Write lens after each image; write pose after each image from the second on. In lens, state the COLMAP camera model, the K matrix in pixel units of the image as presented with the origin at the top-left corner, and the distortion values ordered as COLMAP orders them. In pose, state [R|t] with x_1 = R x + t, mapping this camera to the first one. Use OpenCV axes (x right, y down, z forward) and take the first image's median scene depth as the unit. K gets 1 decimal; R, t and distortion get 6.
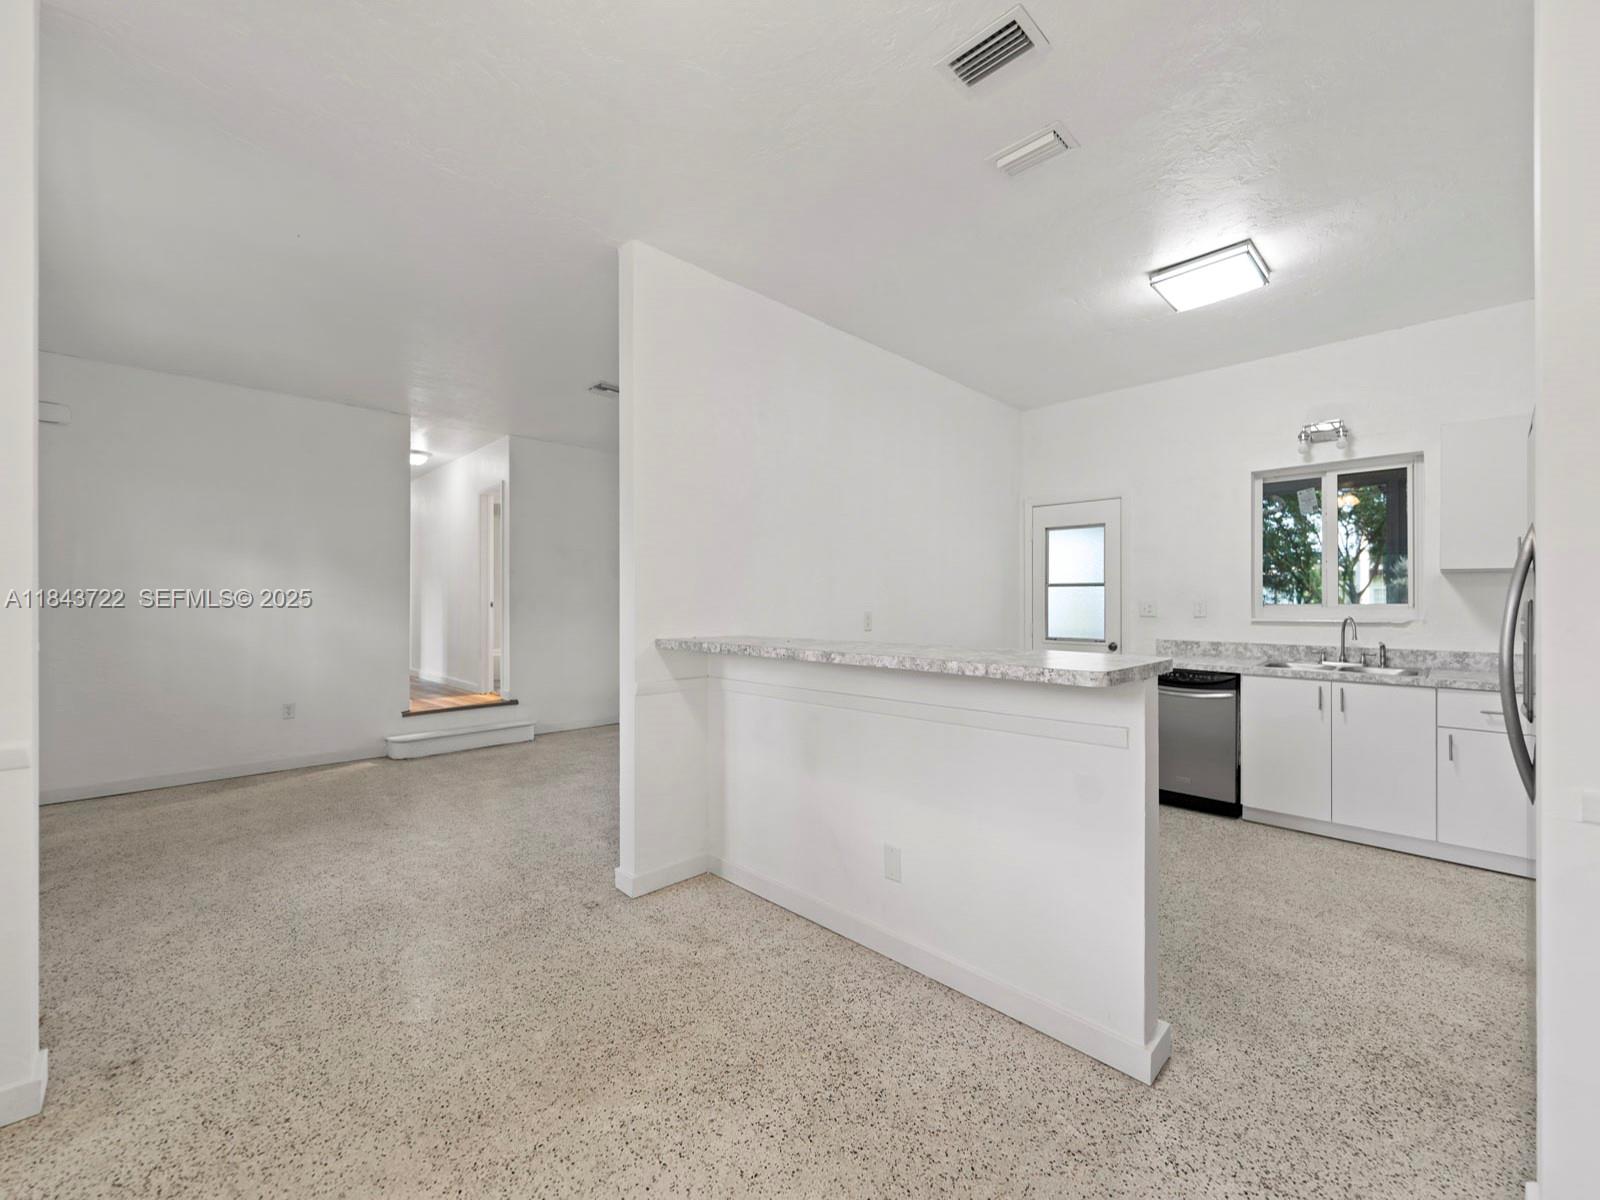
lens RADIAL K [[660.4, 0, 793.8], [0, 660.4, 600.2], [0, 0, 1]] dist [-0.003536, 0.000009]
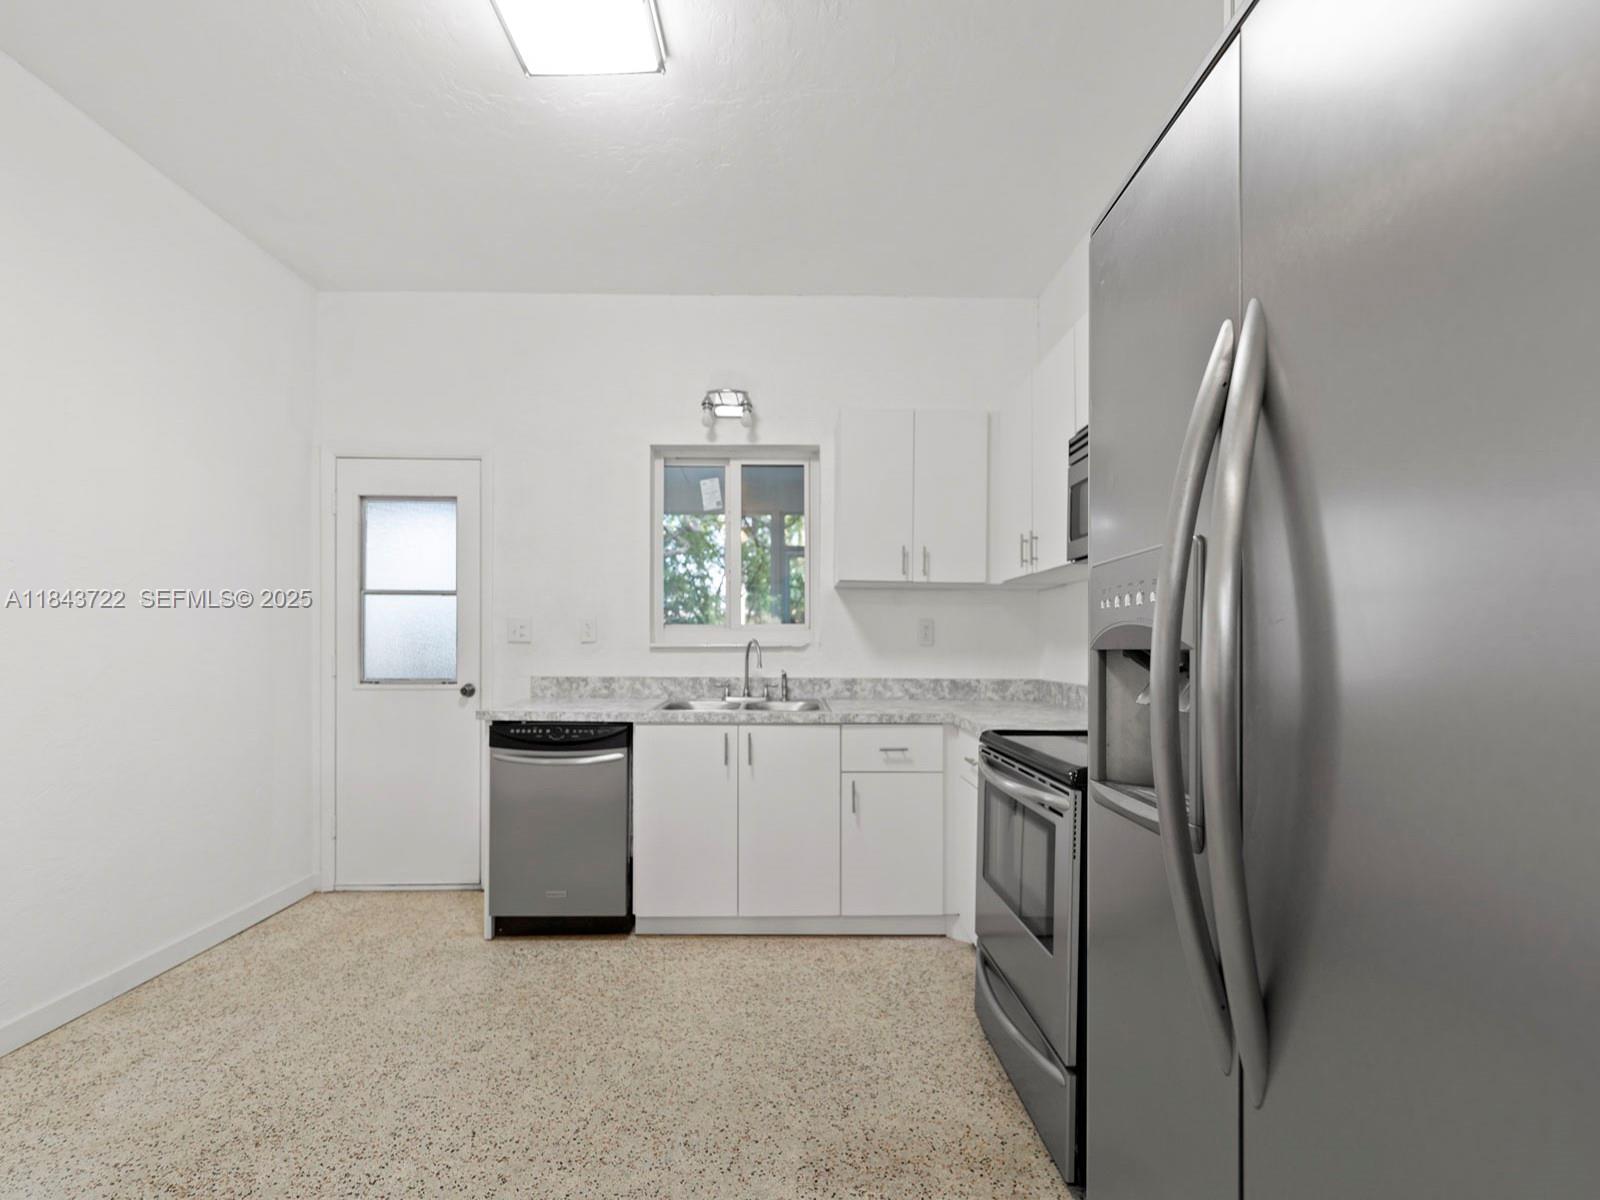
lens RADIAL K [[660.4, 0, 800.6], [0, 660.4, 647.9], [0, 0, 1]] dist [-0.003536, 0.000009]
pose [[0.691714, -0.002954, 0.722165, 0.310070], [-0.004044, 0.999960, 0.007964, 0.029202], [-0.722160, -0.008429, 0.691675, 0.410866]]
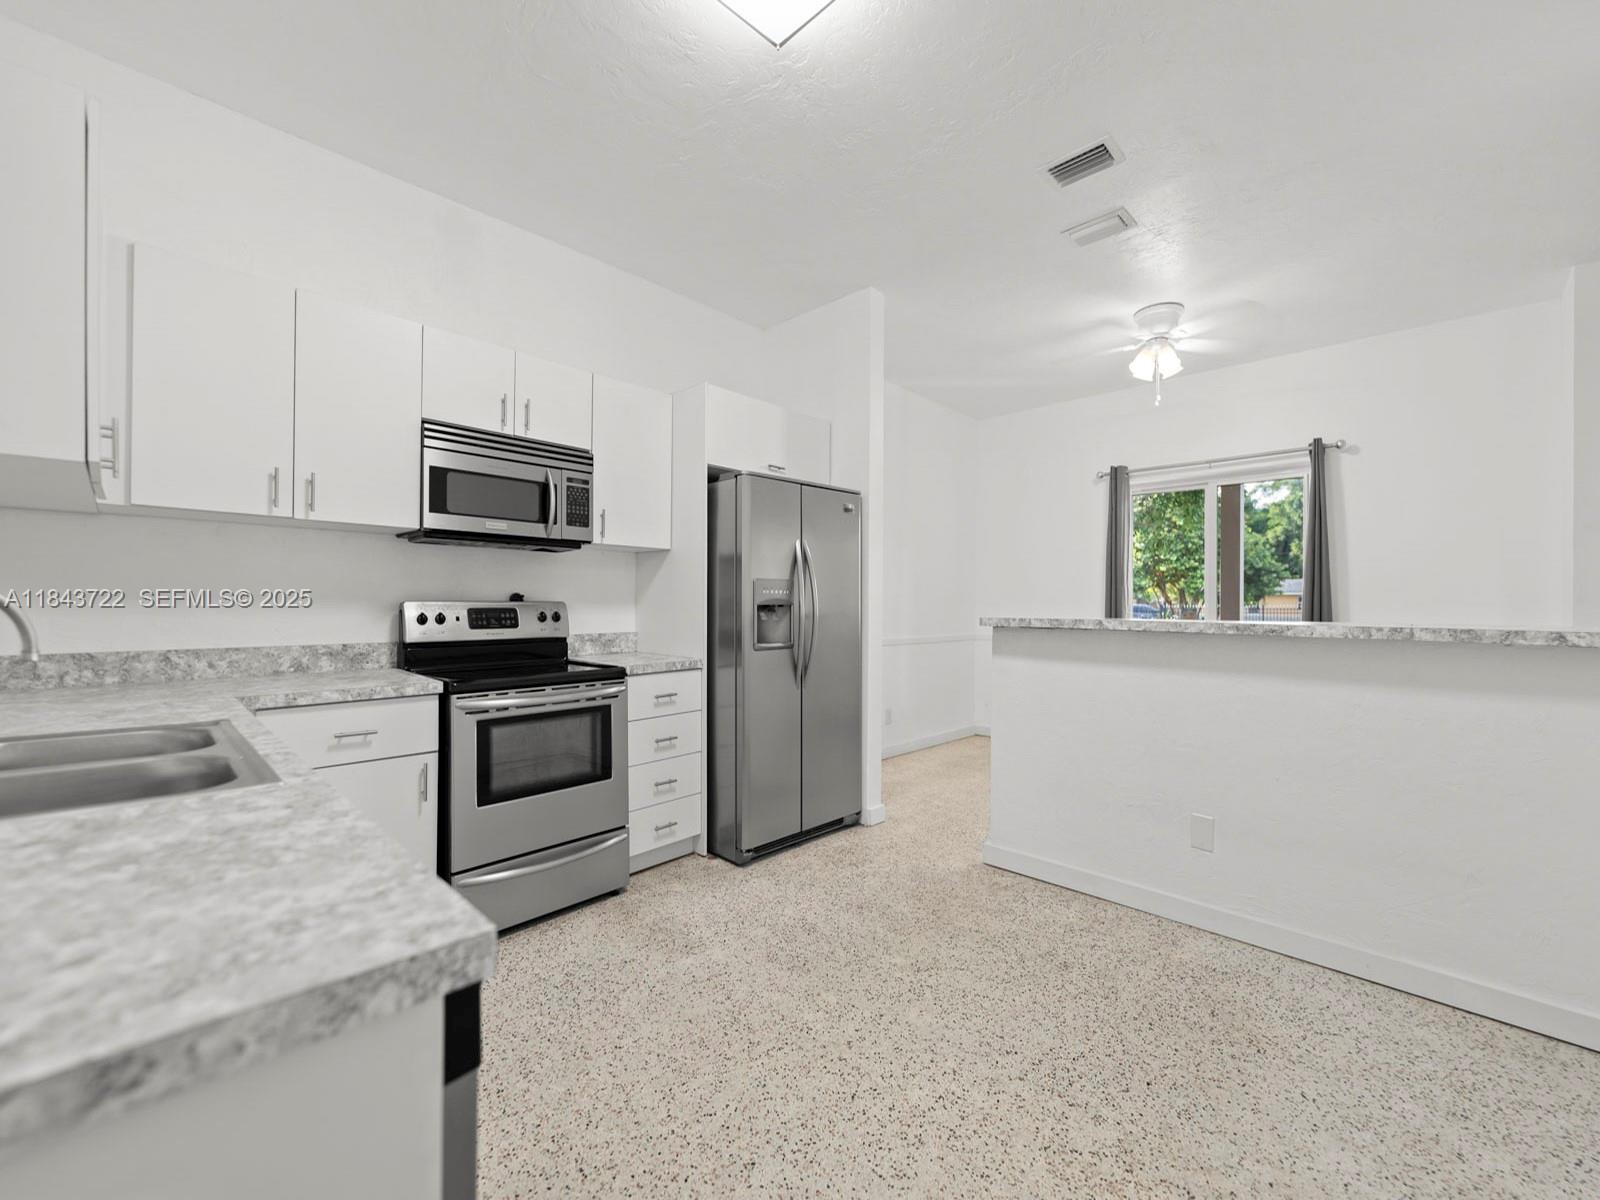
lens RADIAL K [[660.4, 0, 803.9], [0, 660.4, 605.6], [0, 0, 1]] dist [-0.003536, 0.000009]
pose [[-0.999713, -0.005990, -0.023204, 0.510348], [-0.005955, 0.999981, -0.001595, 0.033460], [0.023214, -0.001456, -0.999729, 1.262814]]
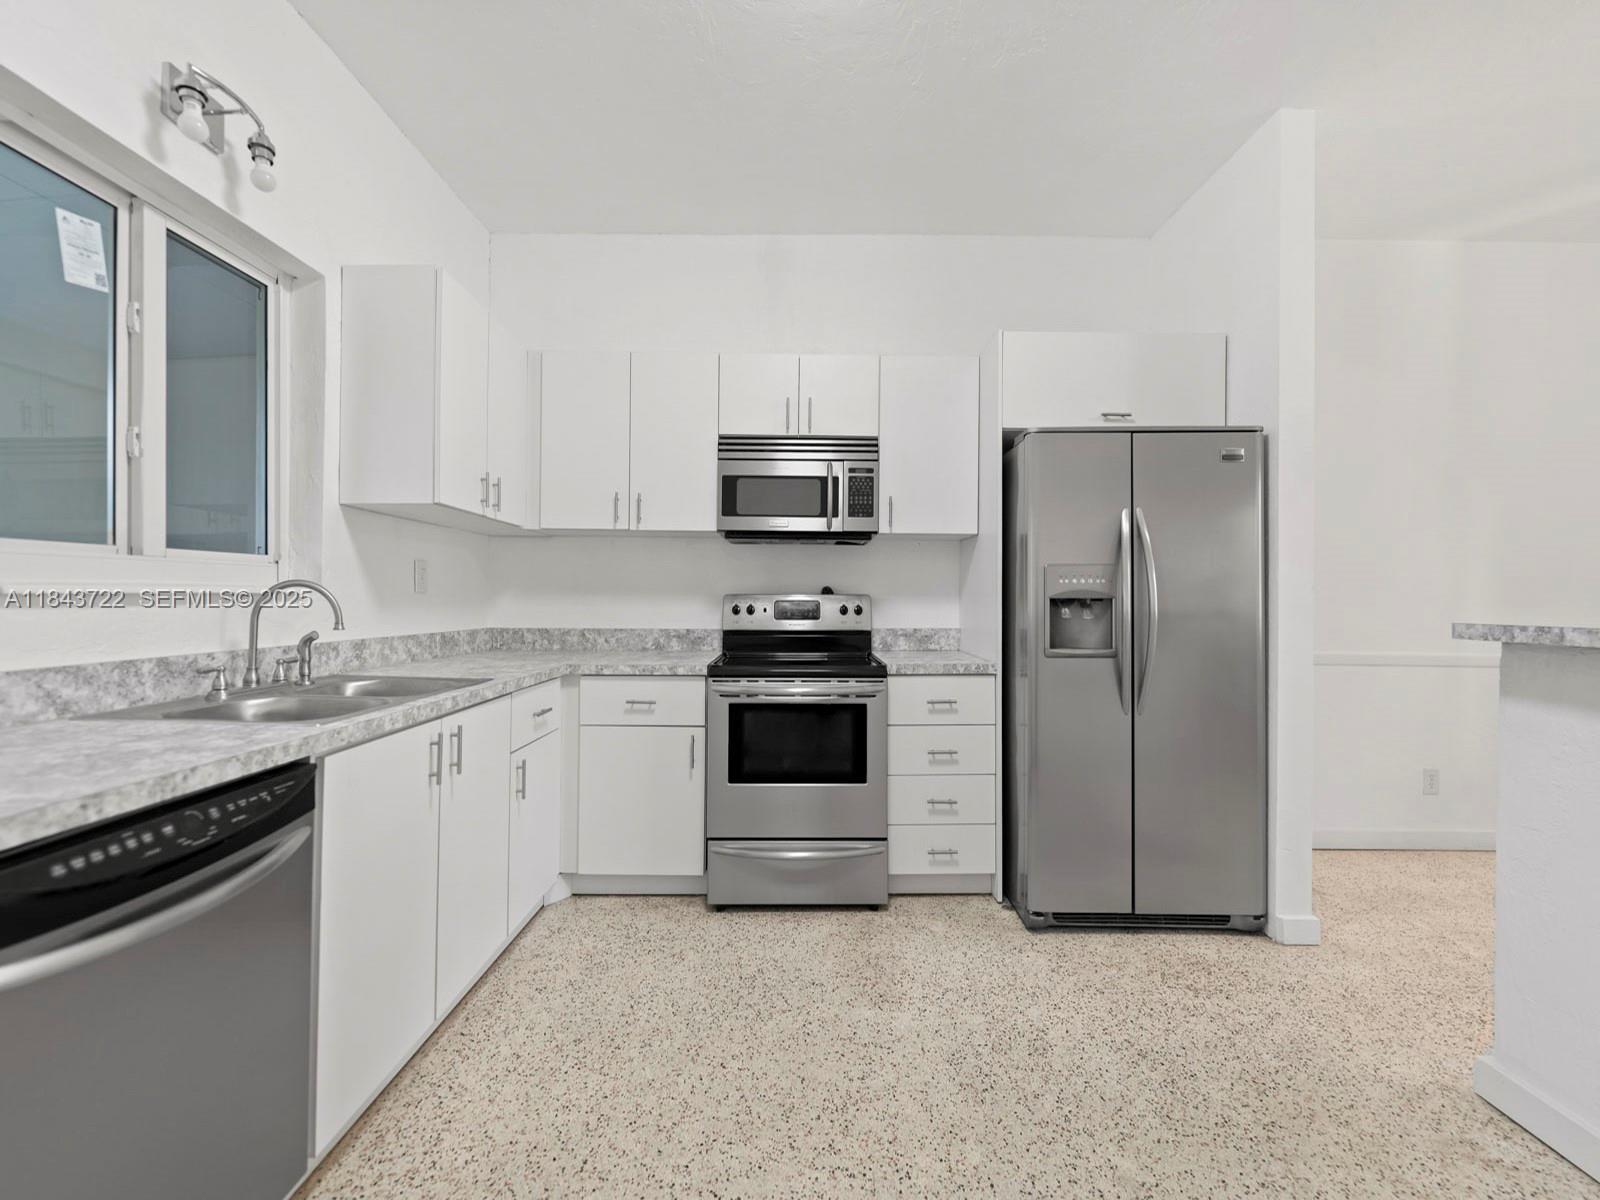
lens RADIAL K [[660.4, 0, 794.9], [0, 660.4, 594.4], [0, 0, 1]] dist [-0.003536, 0.000009]
pose [[-0.705533, -0.003850, 0.708667, 0.288013], [-0.010602, 0.999931, -0.005124, 0.033677], [-0.708598, -0.011129, -0.705525, 1.075170]]
